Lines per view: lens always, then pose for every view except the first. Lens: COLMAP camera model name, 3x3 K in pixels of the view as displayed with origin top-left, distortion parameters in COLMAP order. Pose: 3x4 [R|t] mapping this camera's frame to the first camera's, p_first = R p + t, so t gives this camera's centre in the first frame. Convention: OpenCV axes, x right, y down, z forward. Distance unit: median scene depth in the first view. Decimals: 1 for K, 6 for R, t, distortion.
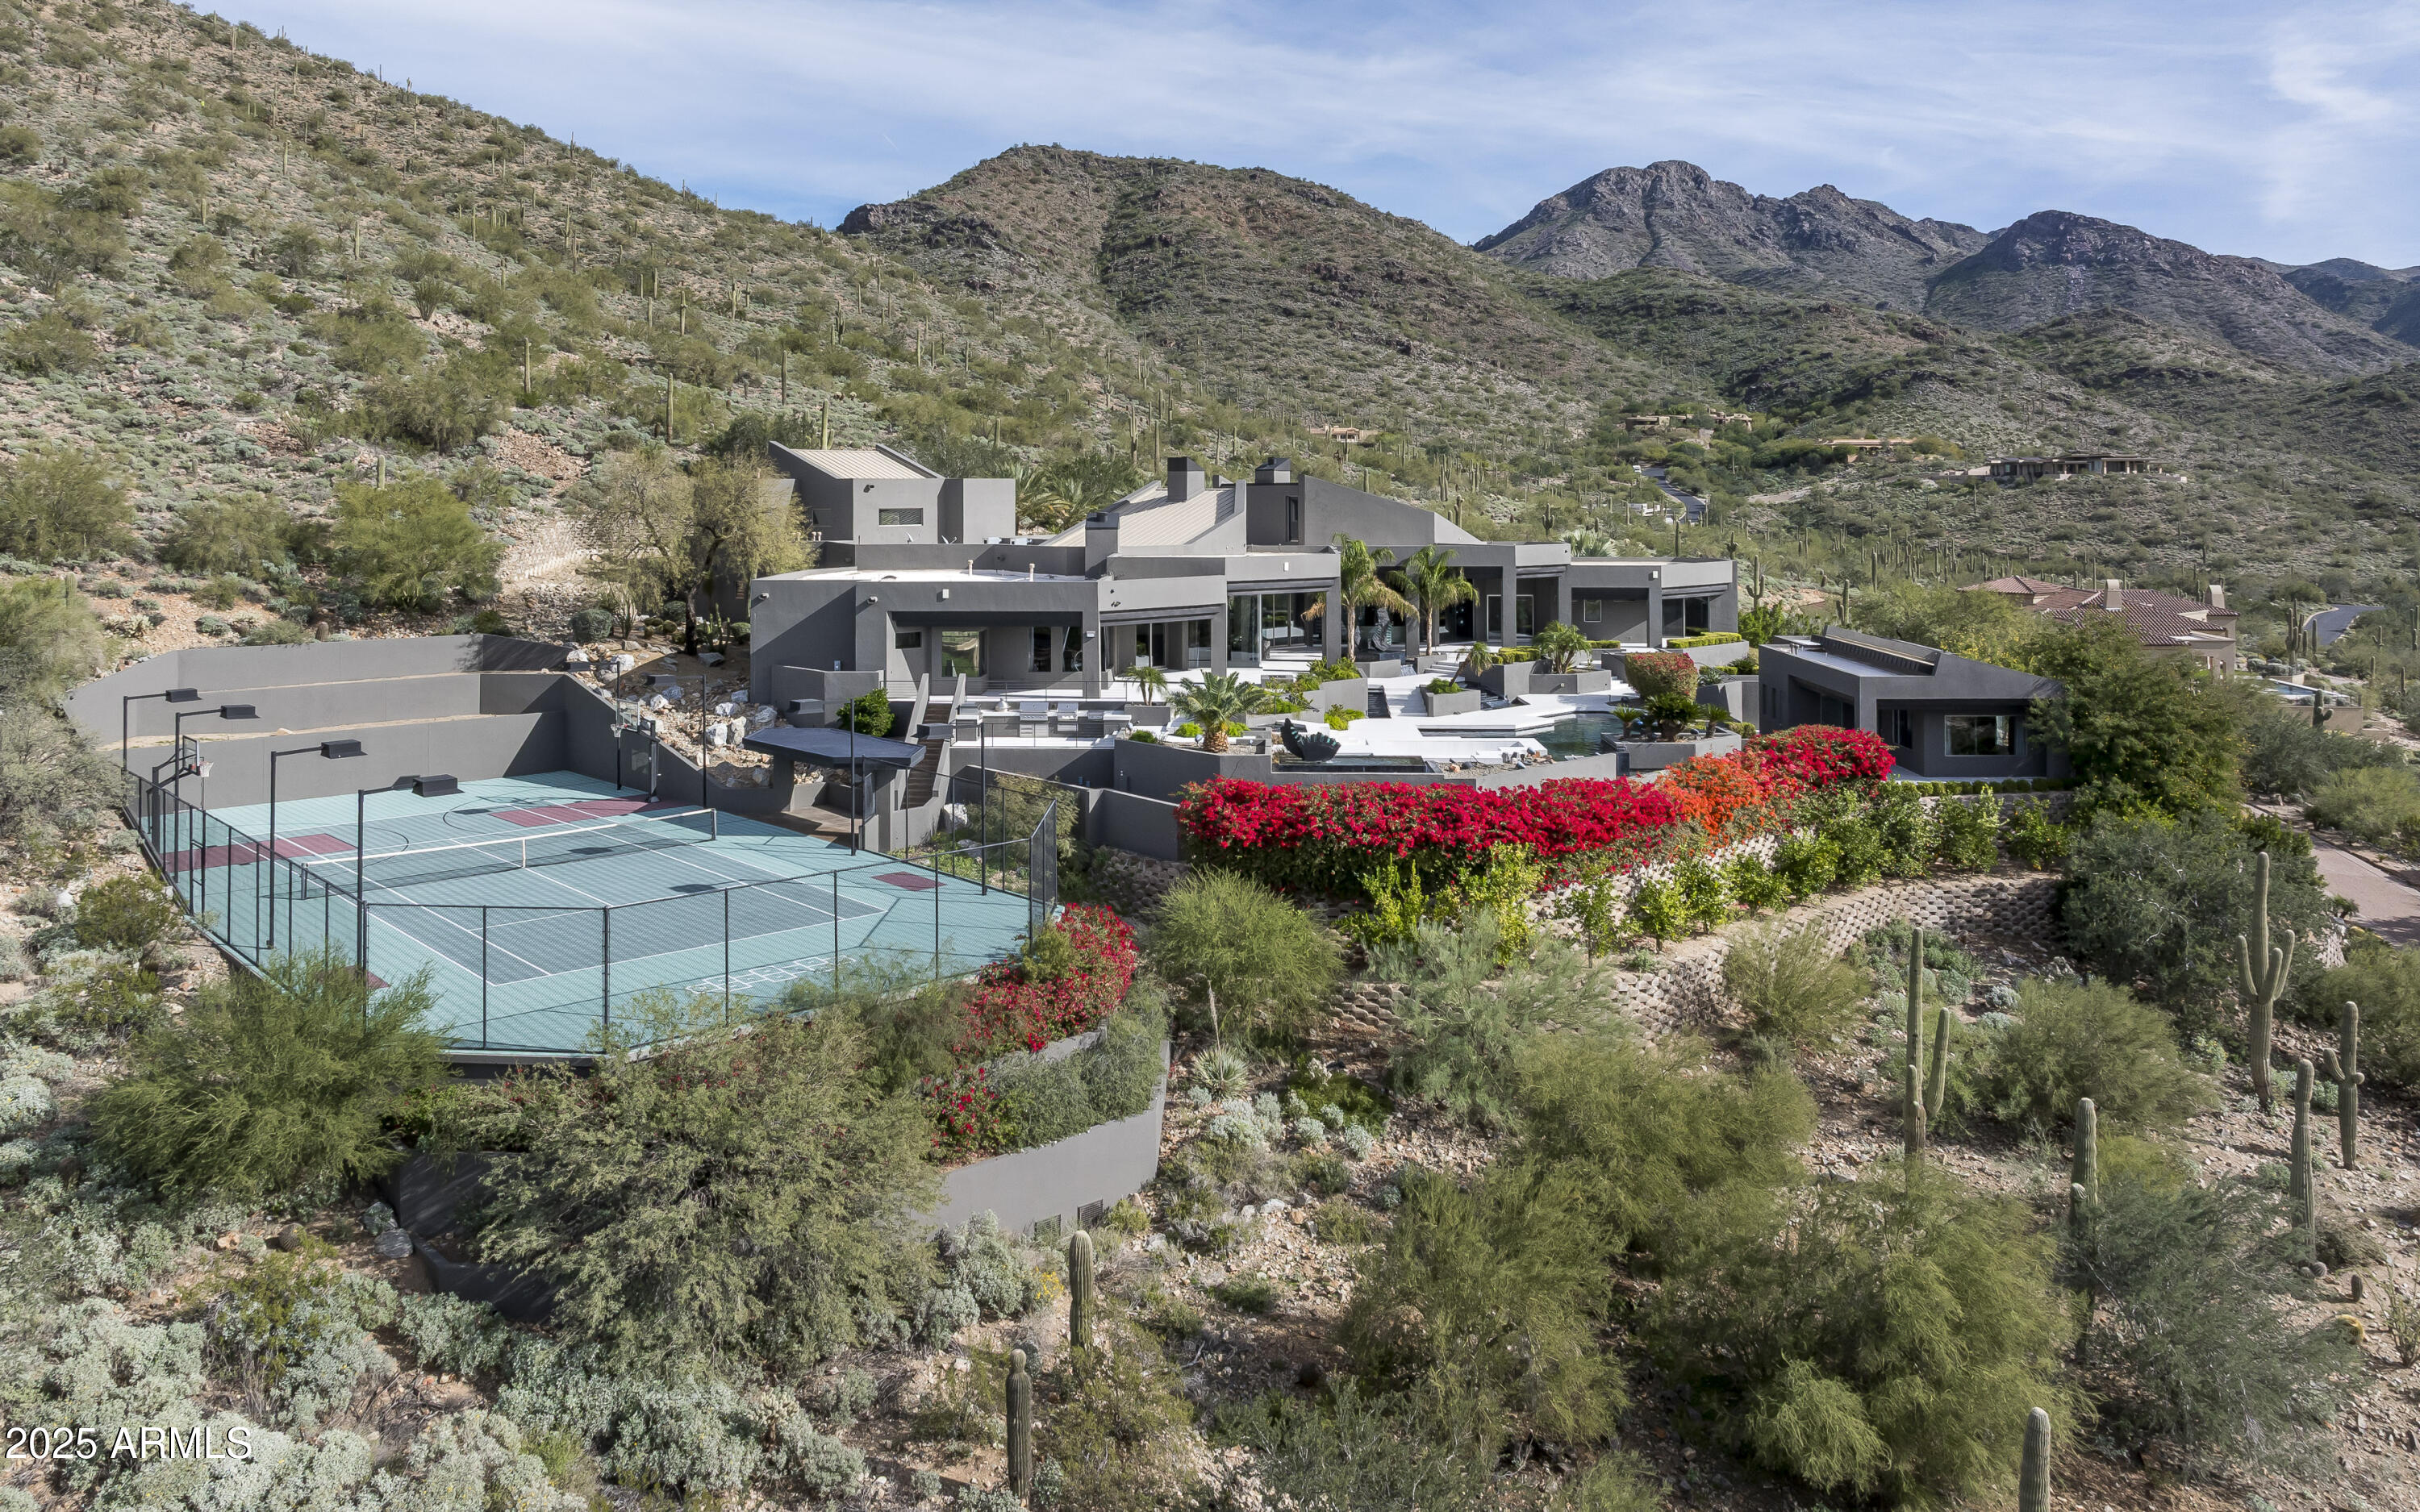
lens RADIAL K [[1787.7, 0, 1200.7], [0, 1787.7, 462.5], [0, 0, 1]] dist [-0.030911, 0.011986]
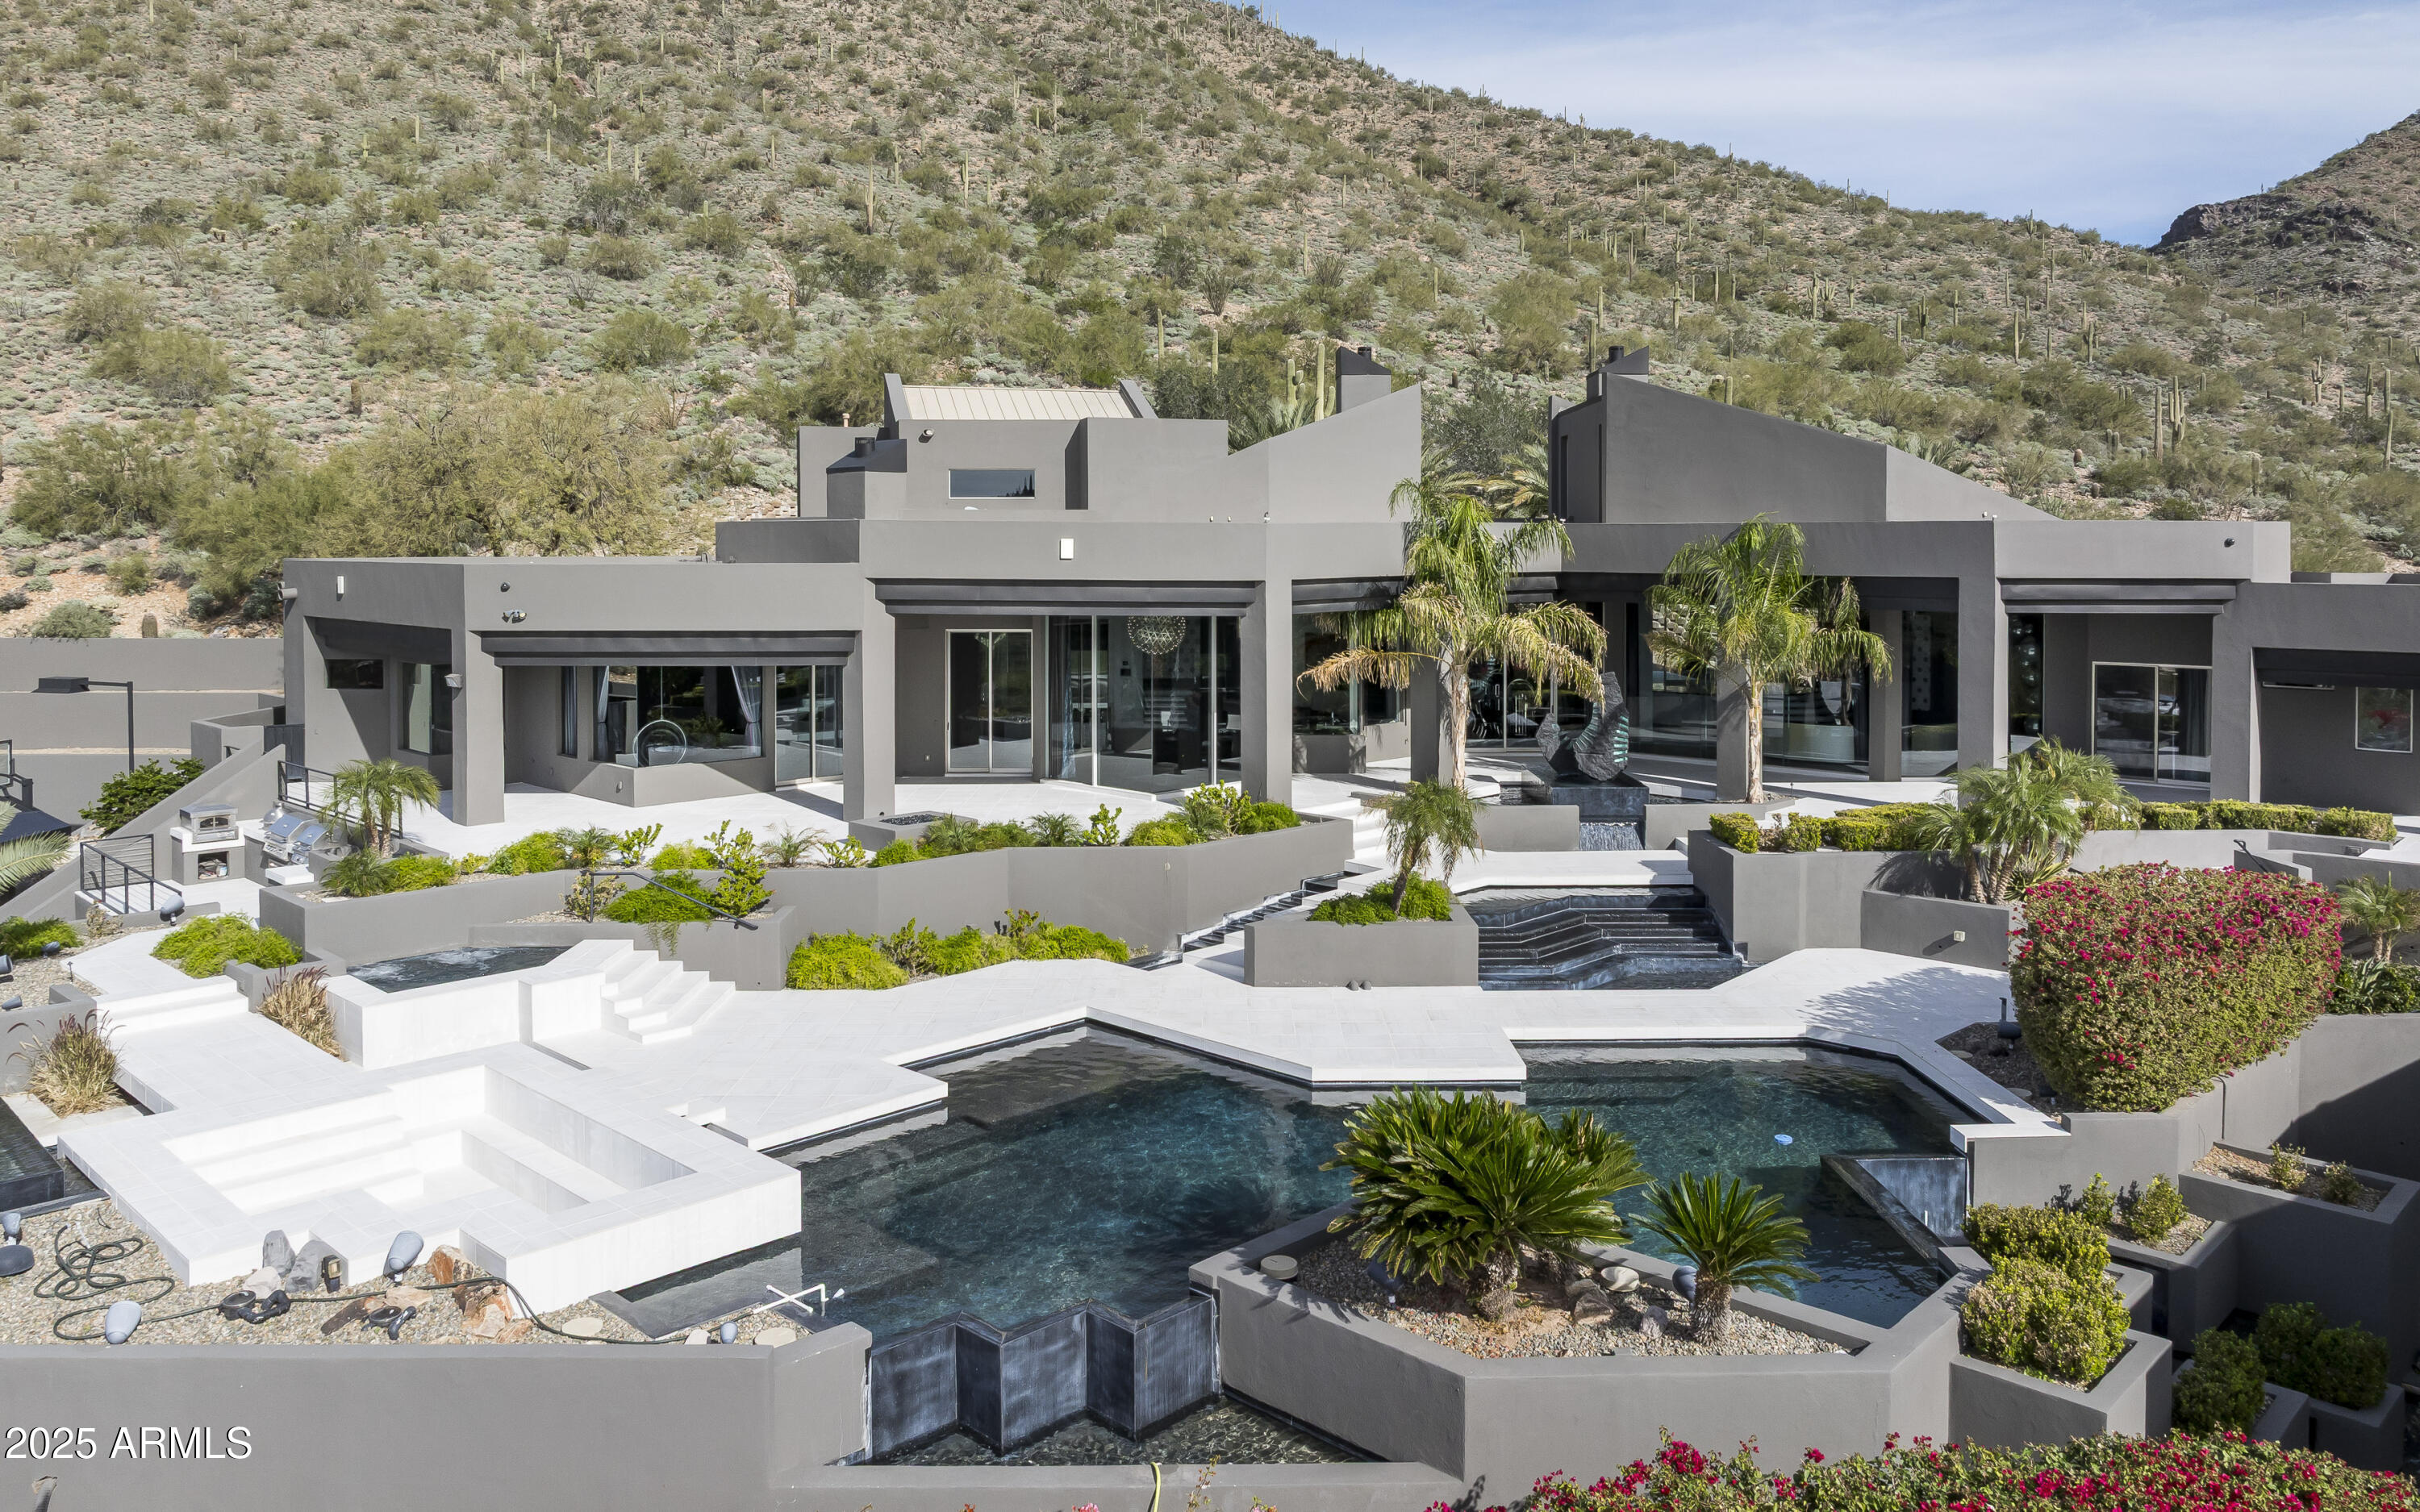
lens RADIAL K [[1742.0, 0, 1244.2], [0, 1742.0, 577.4], [0, 0, 1]] dist [-0.025618, 0.007655]
pose [[0.738662, 0.014756, -0.673914, 0.039630], [0.007248, 0.999529, 0.029831, 0.006176], [0.674037, -0.026919, 0.738207, 0.085334]]
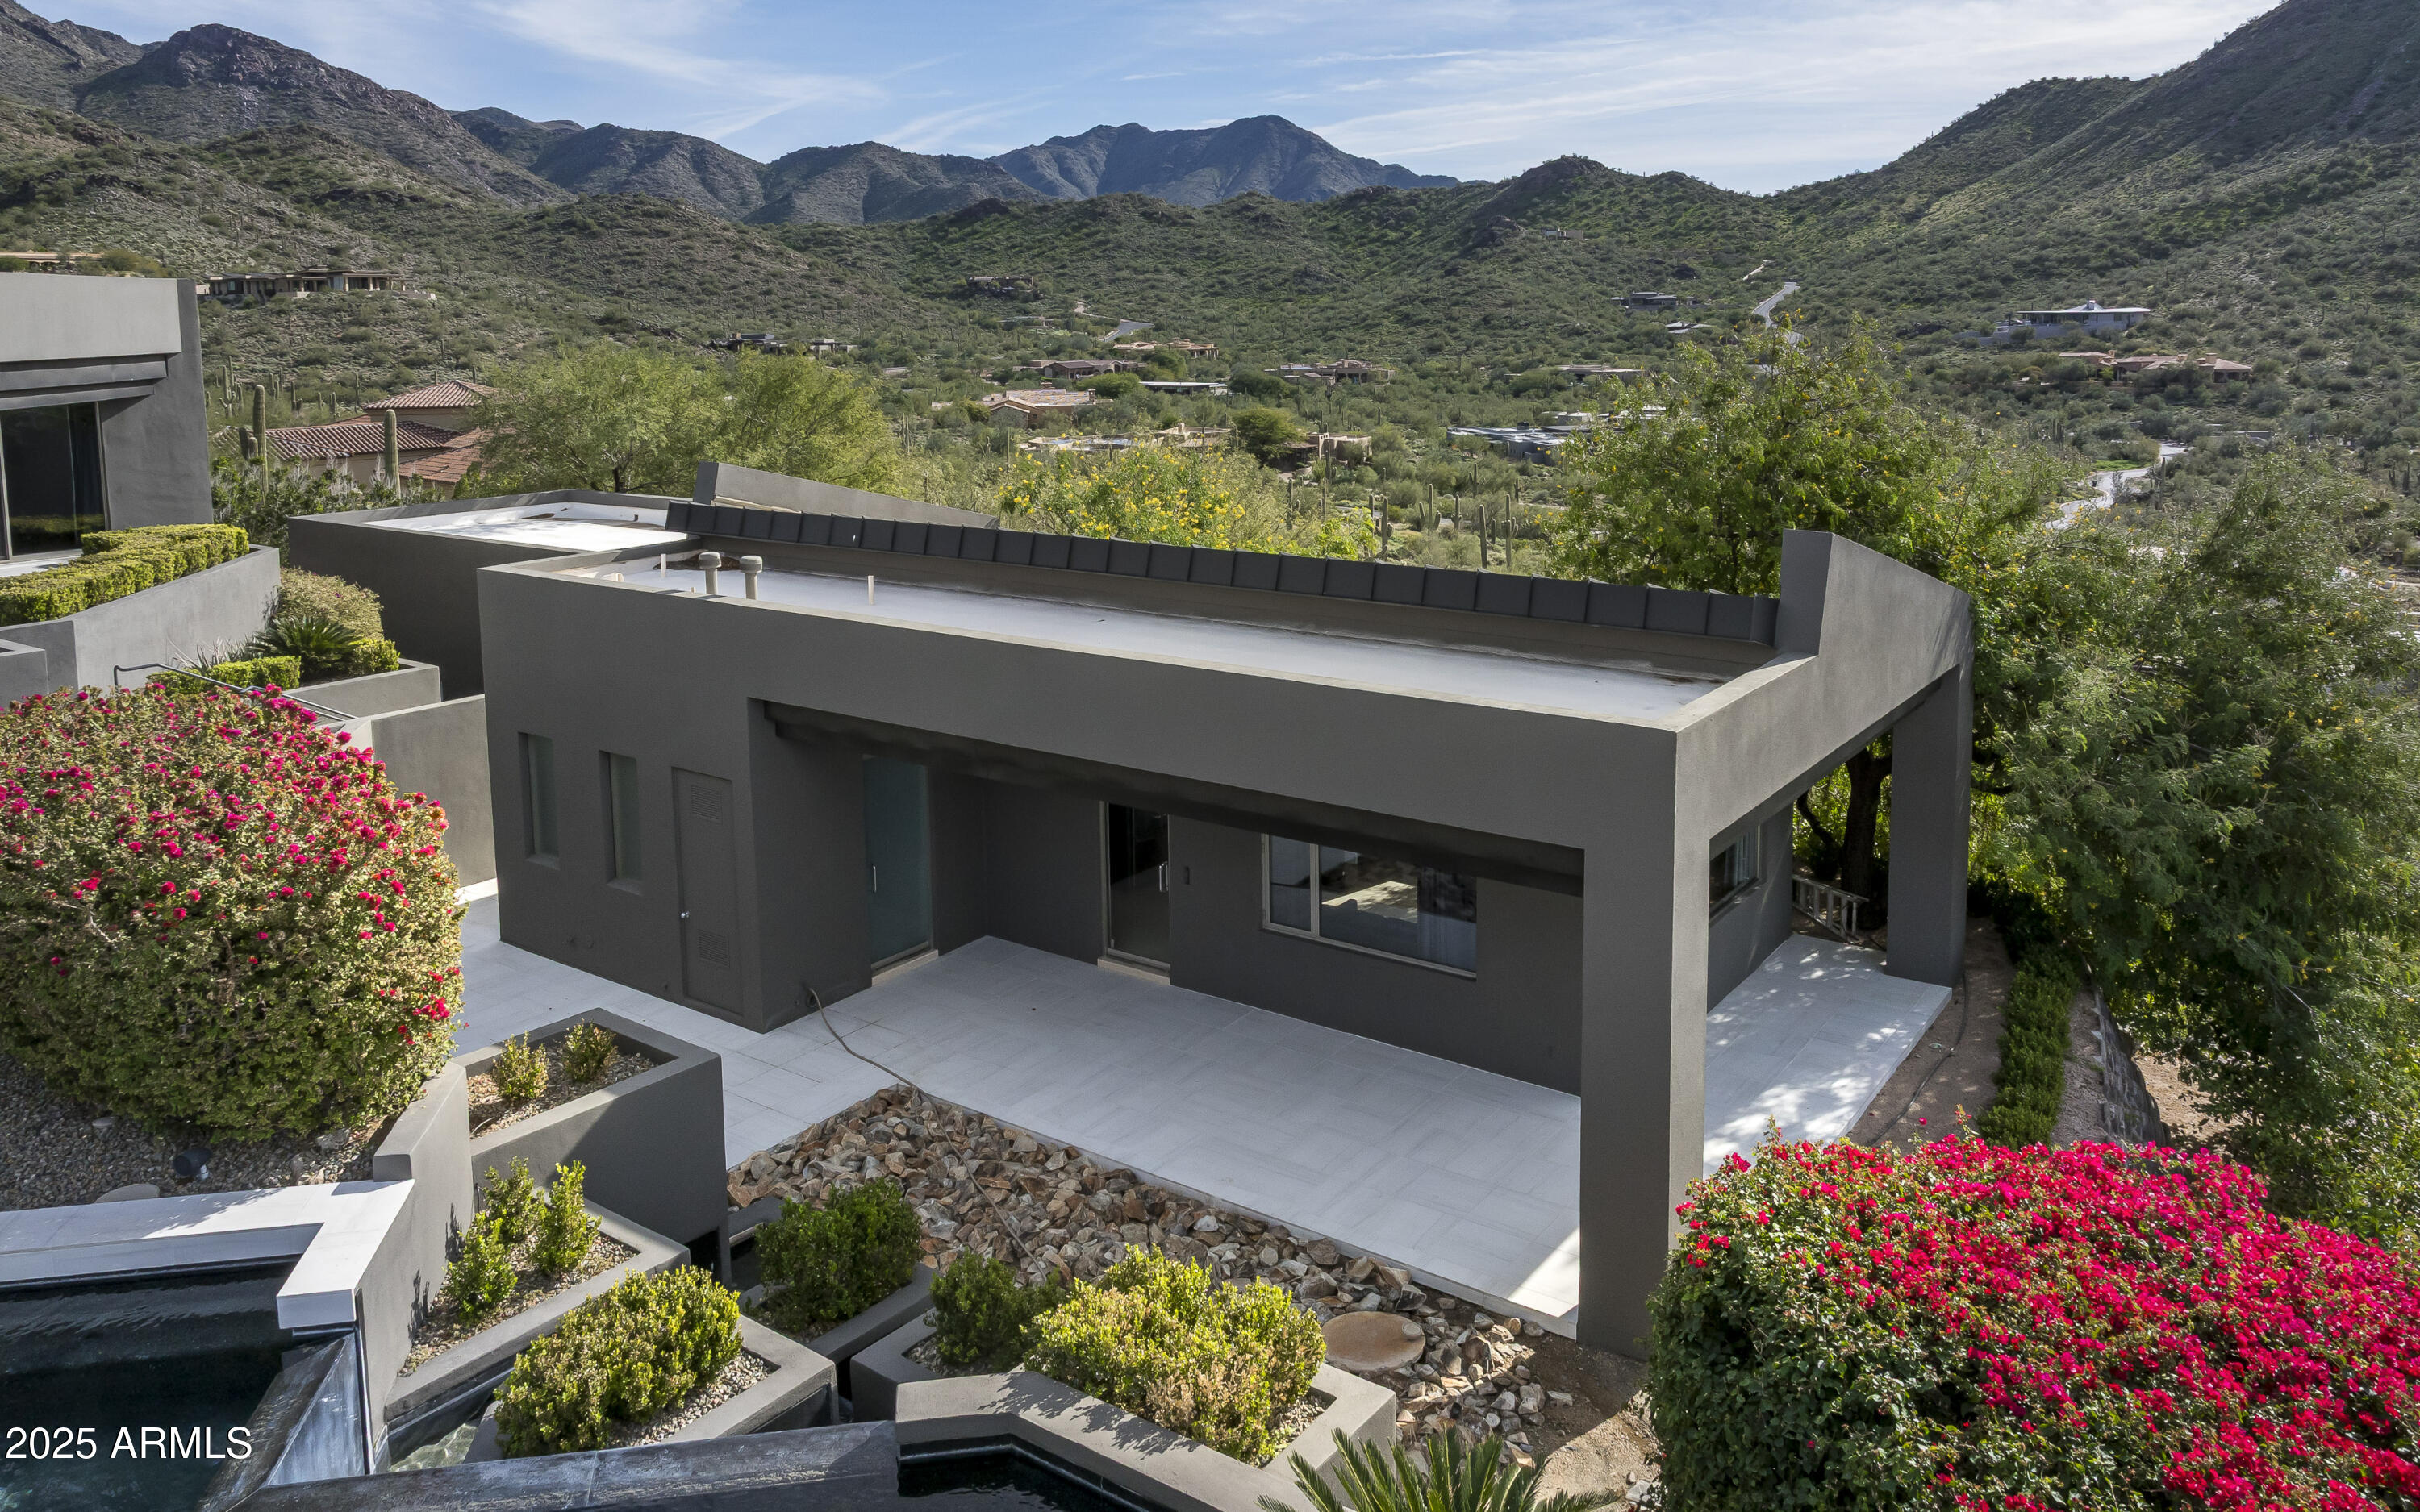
lens RADIAL K [[1743.4, 0, 1220.8], [0, 1743.4, 487.6], [0, 0, 1]] dist [-0.042058, 0.034571]
pose [[0.562757, -0.091279, 0.821568, 0.023024], [0.003356, 0.994129, 0.108152, 0.008538], [-0.826616, -0.058106, 0.559759, 0.100832]]
